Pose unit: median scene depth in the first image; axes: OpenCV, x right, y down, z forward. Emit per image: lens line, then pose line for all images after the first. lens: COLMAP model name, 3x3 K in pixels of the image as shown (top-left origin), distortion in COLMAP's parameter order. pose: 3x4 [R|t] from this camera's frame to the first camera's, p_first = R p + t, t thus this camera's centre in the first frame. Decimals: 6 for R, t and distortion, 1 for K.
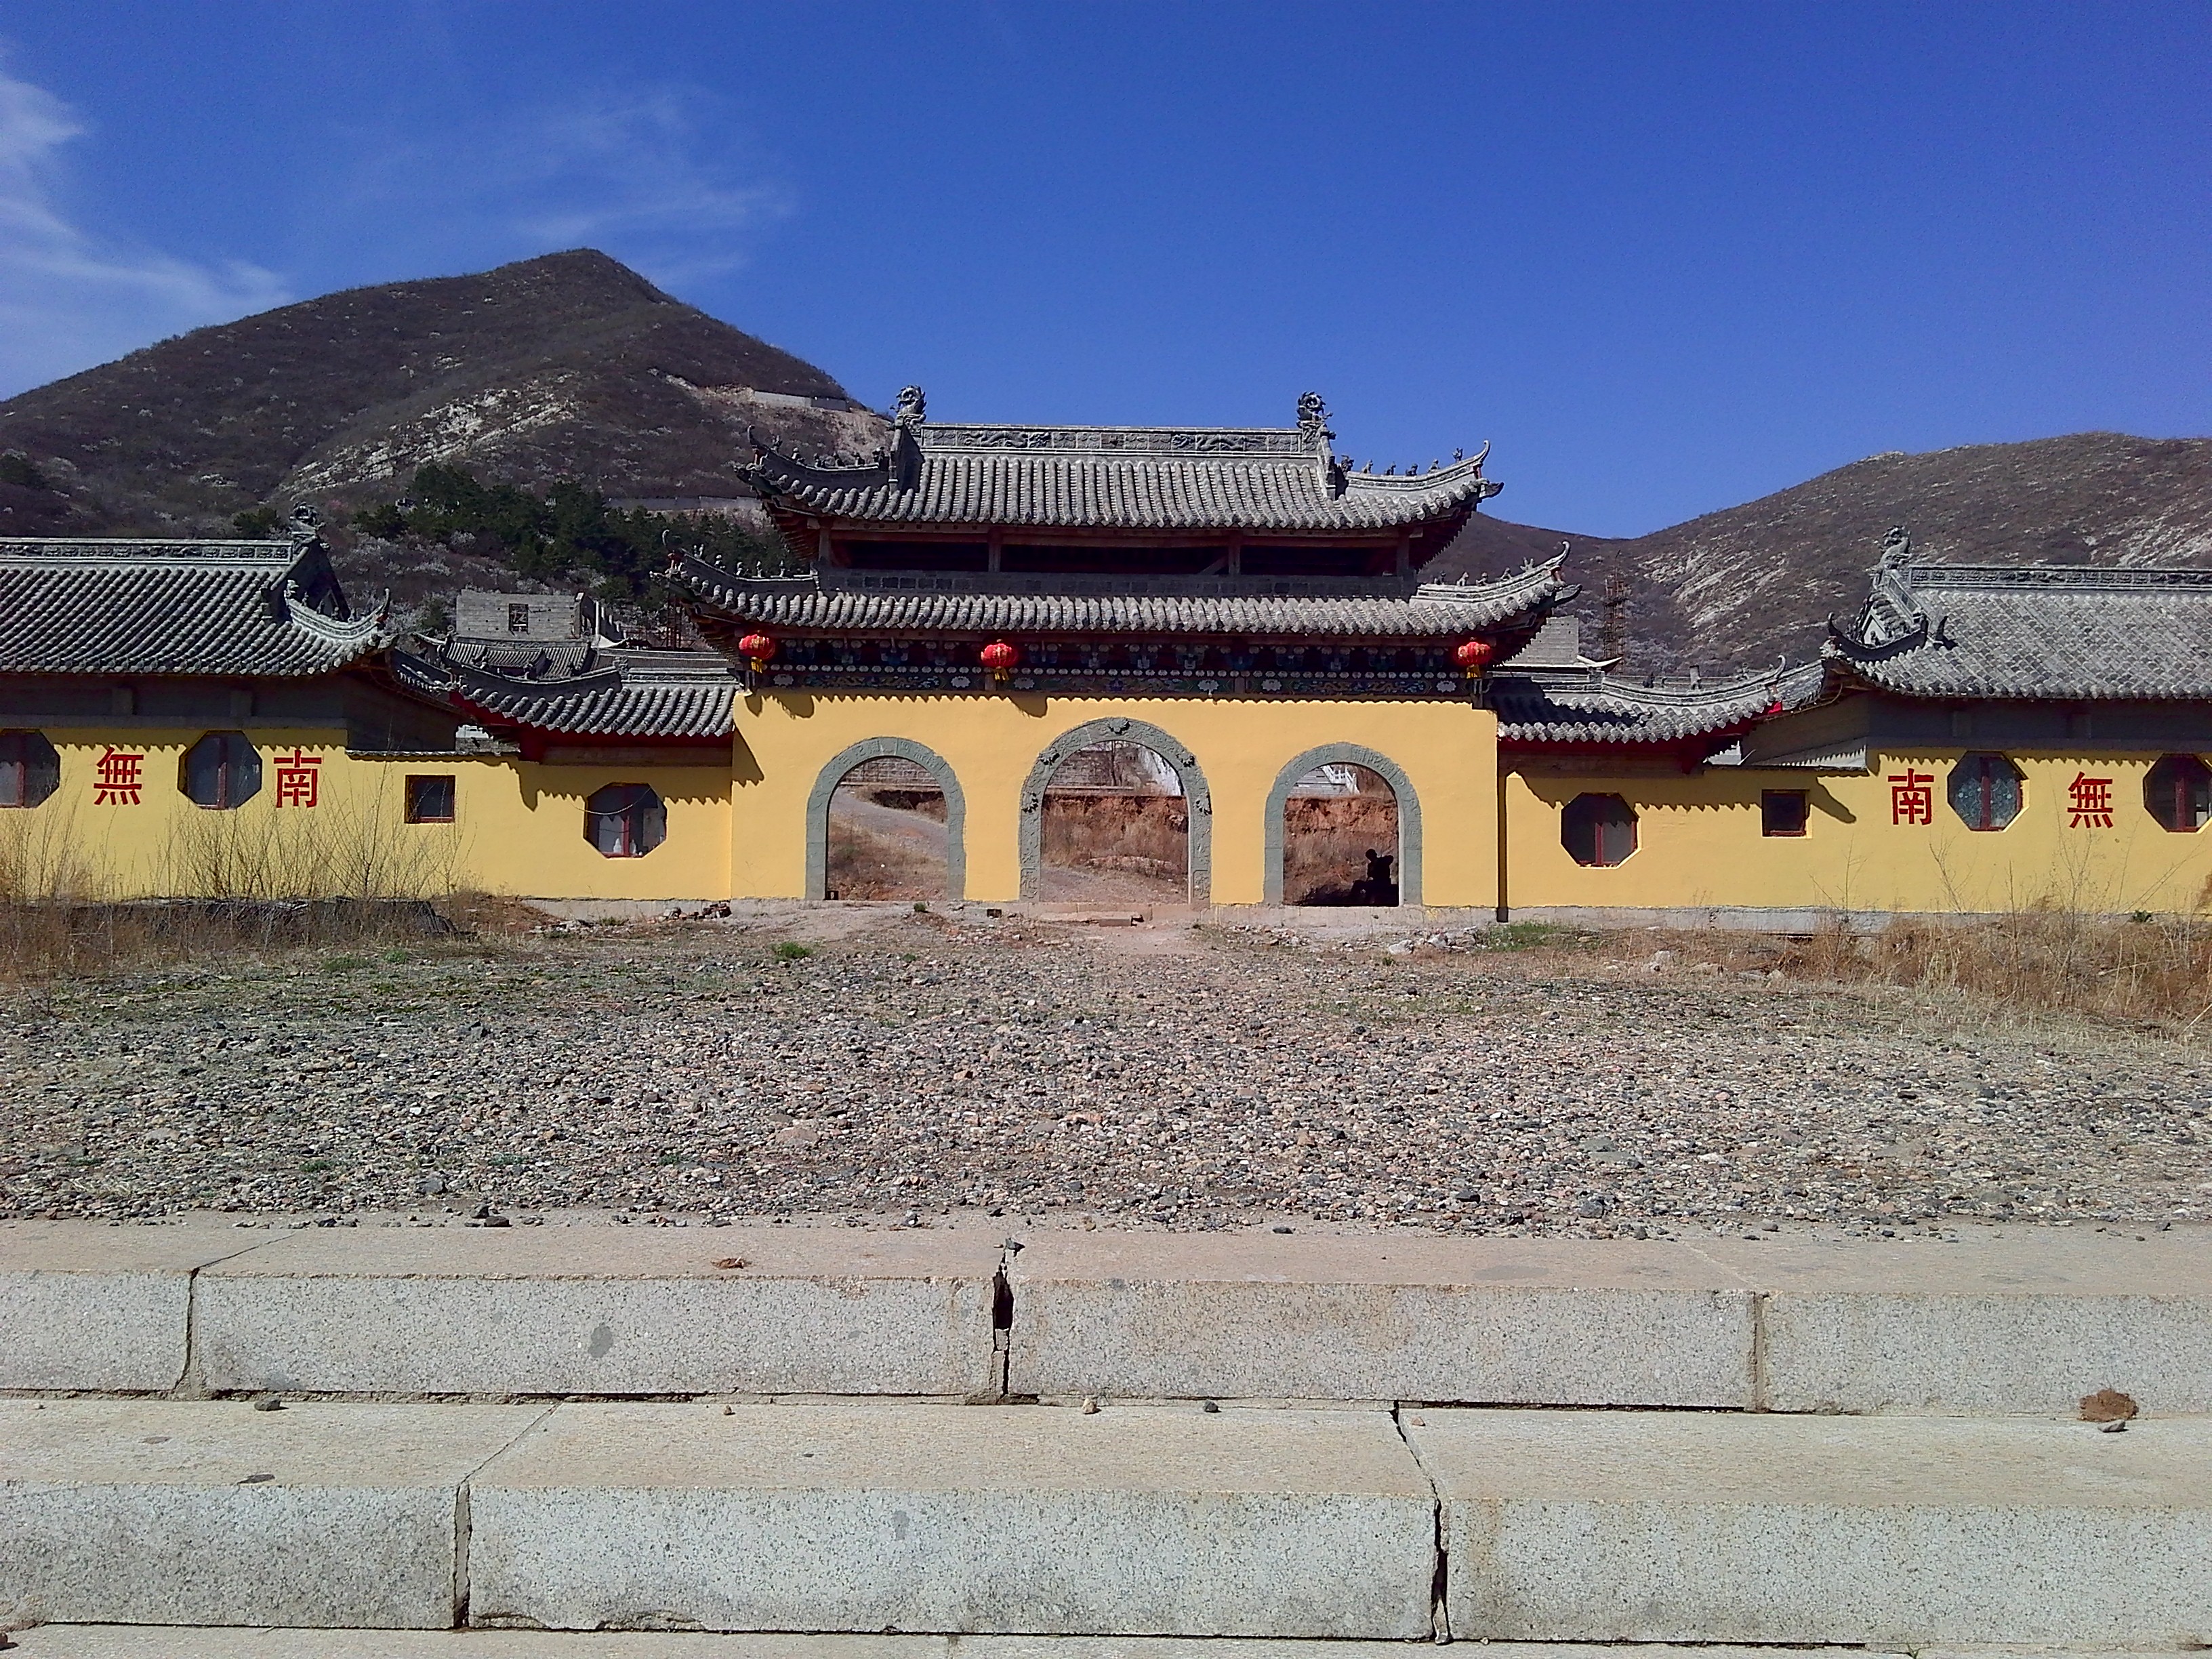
lens RADIAL K [[1874.6, 0, 1088.3], [0, 1874.6, 804.9], [0, 0, 1]] dist [0.137483, -0.265005]
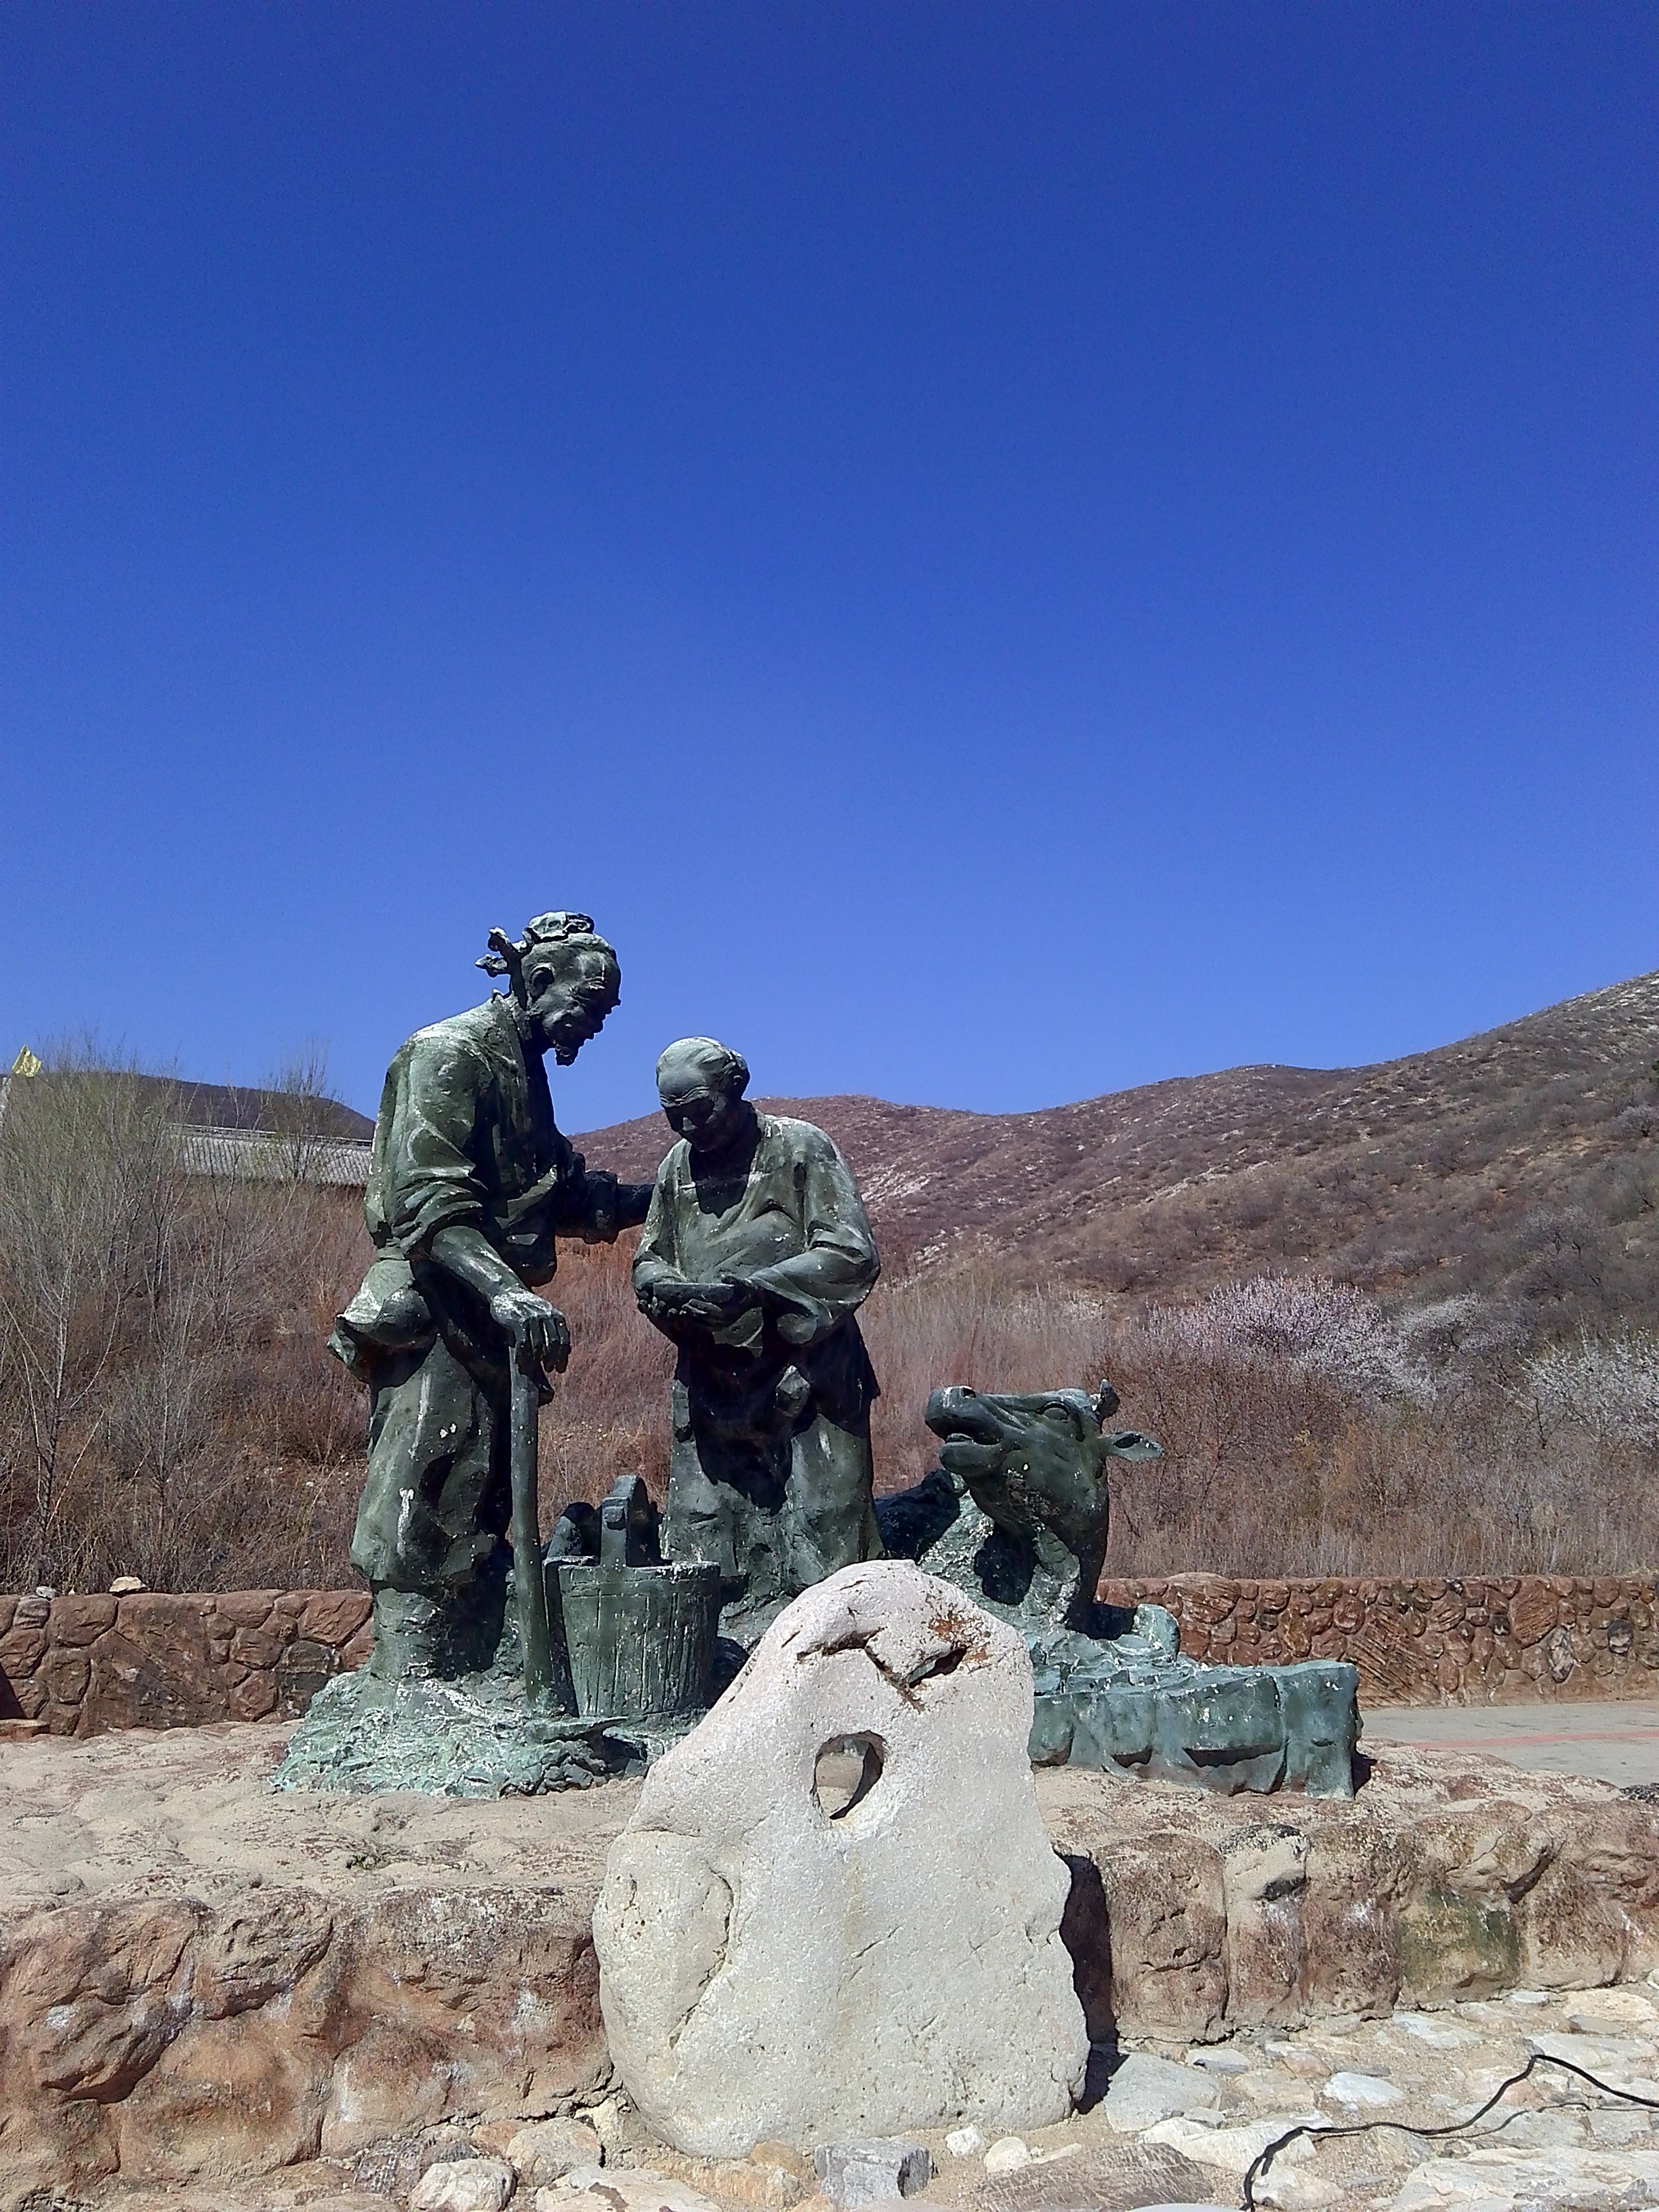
lens RADIAL K [[1868.9, 0, 829.5], [0, 1868.9, 1106.0], [0, 0, 1]] dist [0.147574, -0.274629]
pose [[0.909972, 0.083497, 0.406177, 0.020069], [-0.016728, 0.986112, -0.165239, 0.020489], [-0.414333, 0.143568, 0.898731, -0.131105]]
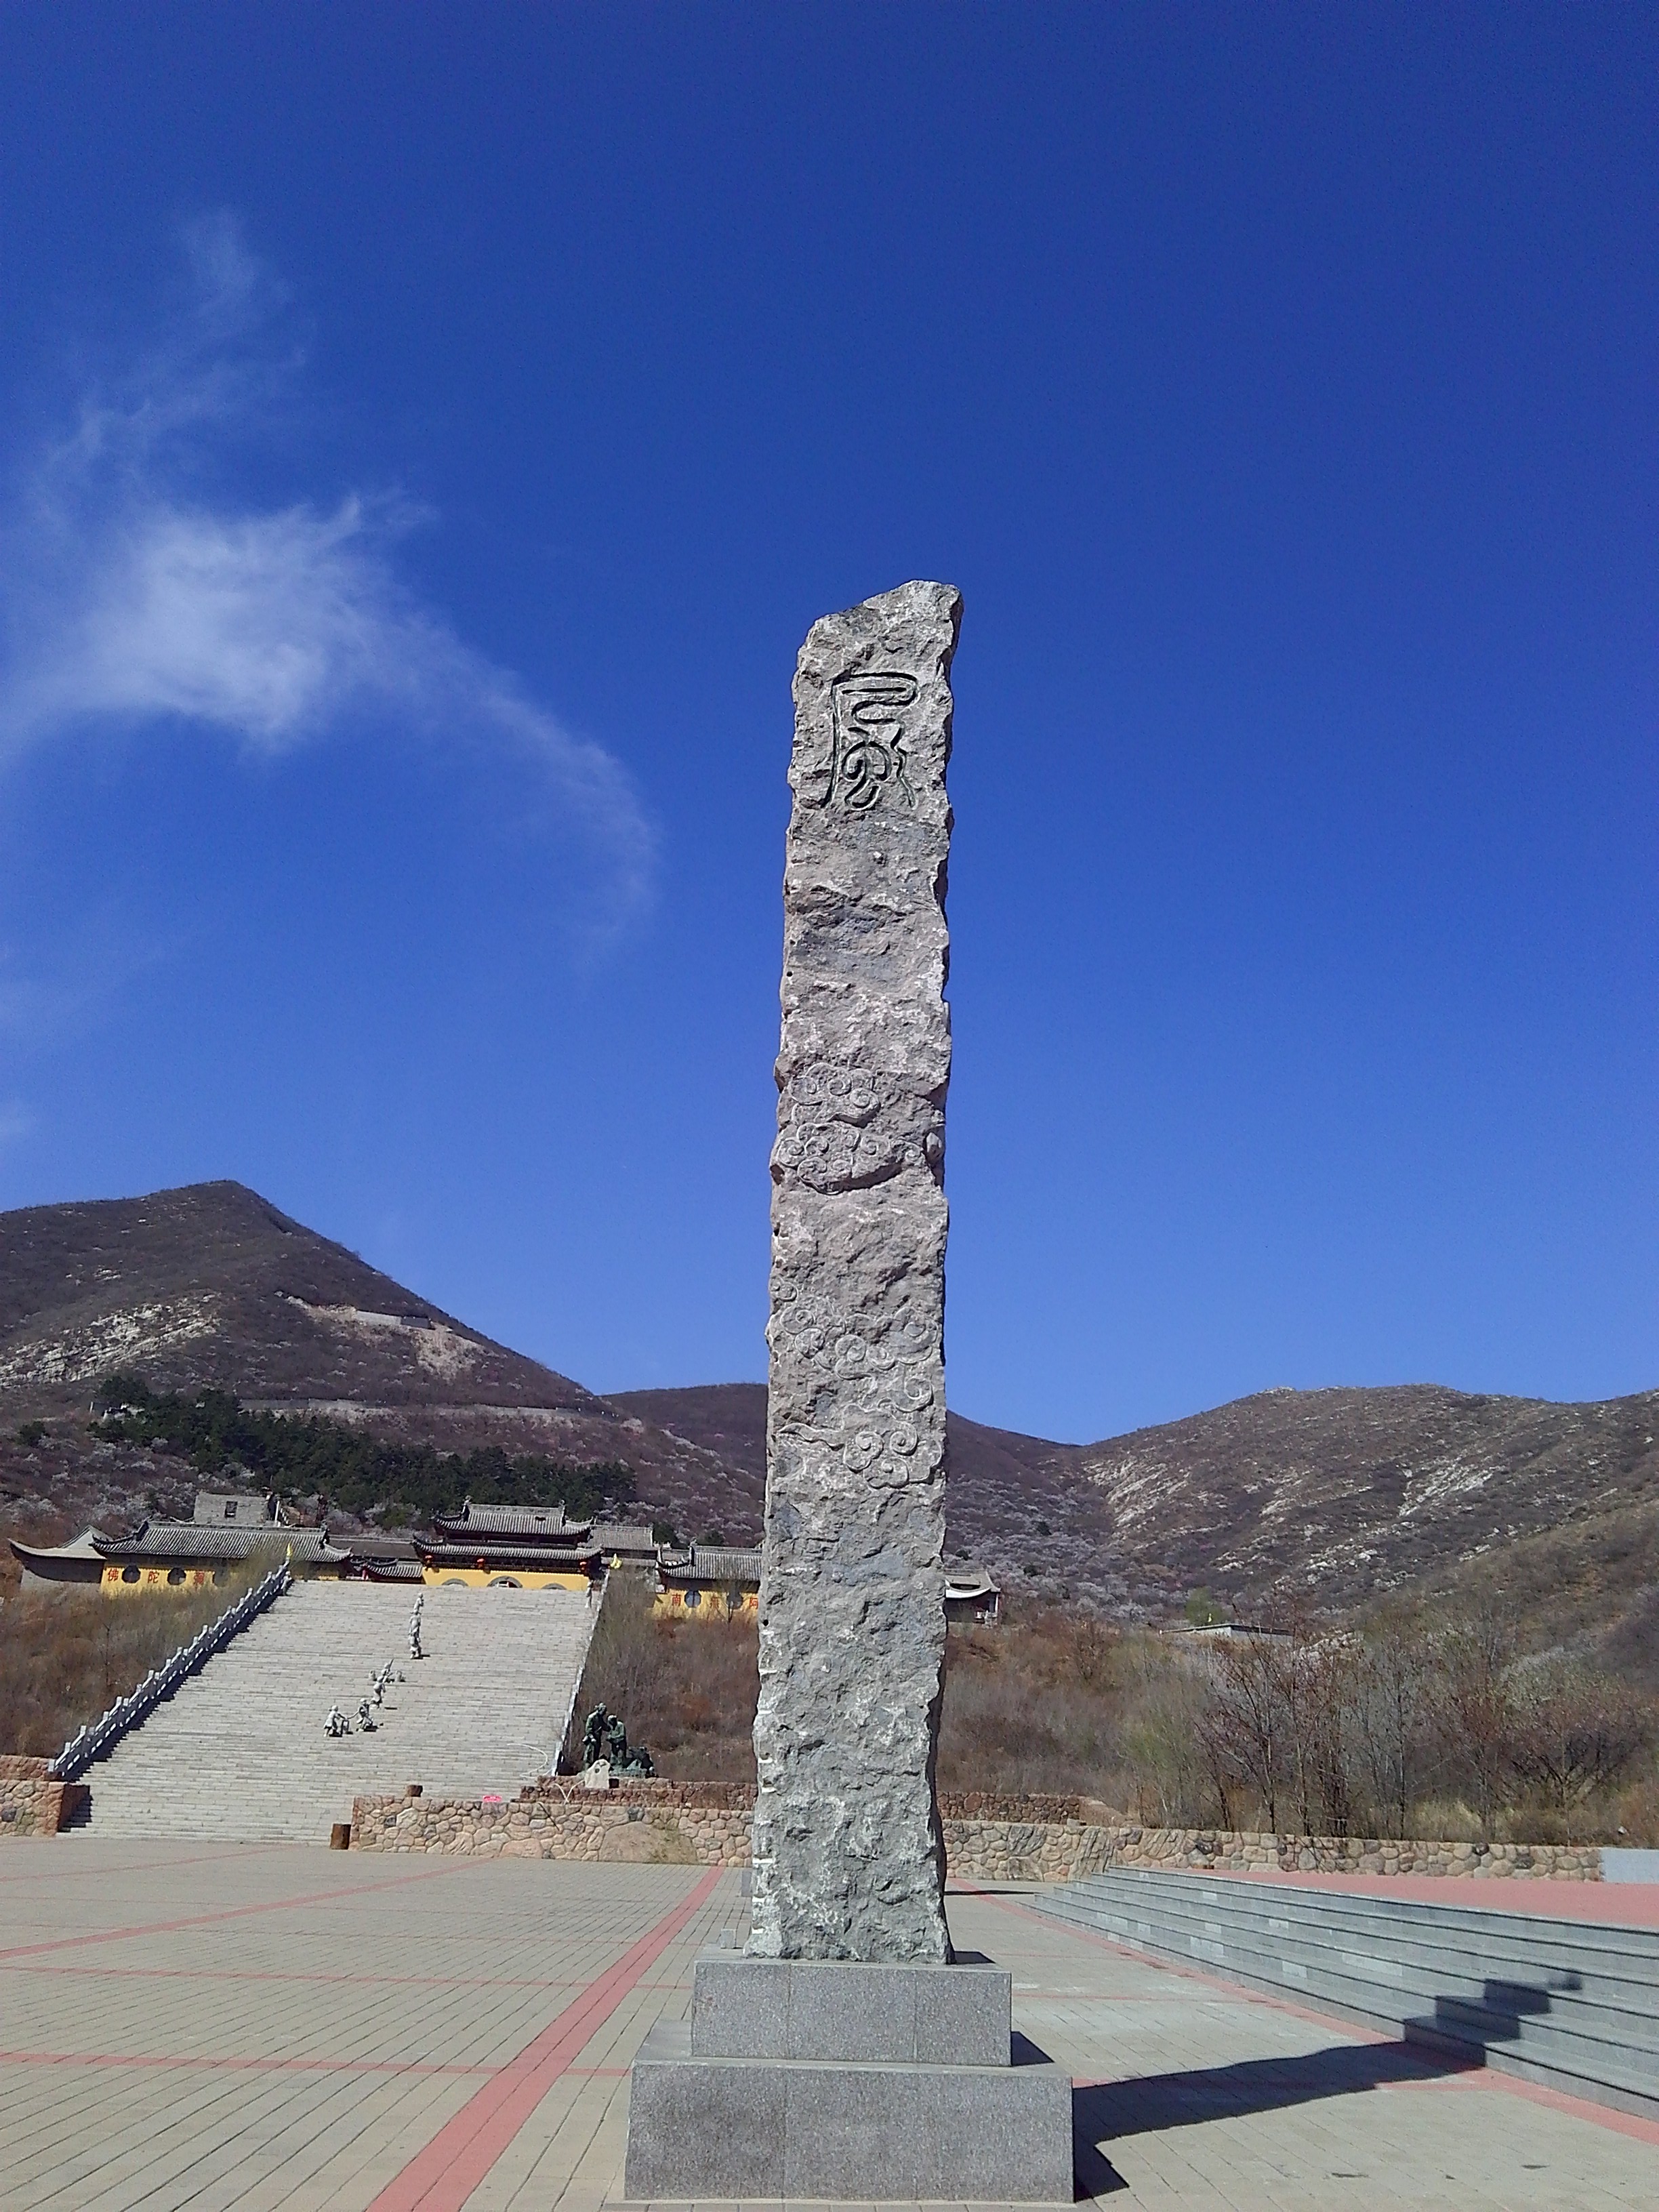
lens RADIAL K [[1868.9, 0, 833.4], [0, 1868.9, 1104.5], [0, 0, 1]] dist [0.158502, -0.308995]
pose [[0.994364, 0.061579, 0.086307, 0.026602], [-0.033605, 0.955122, -0.294301, 0.014674], [-0.100556, 0.289742, 0.951808, -0.298430]]
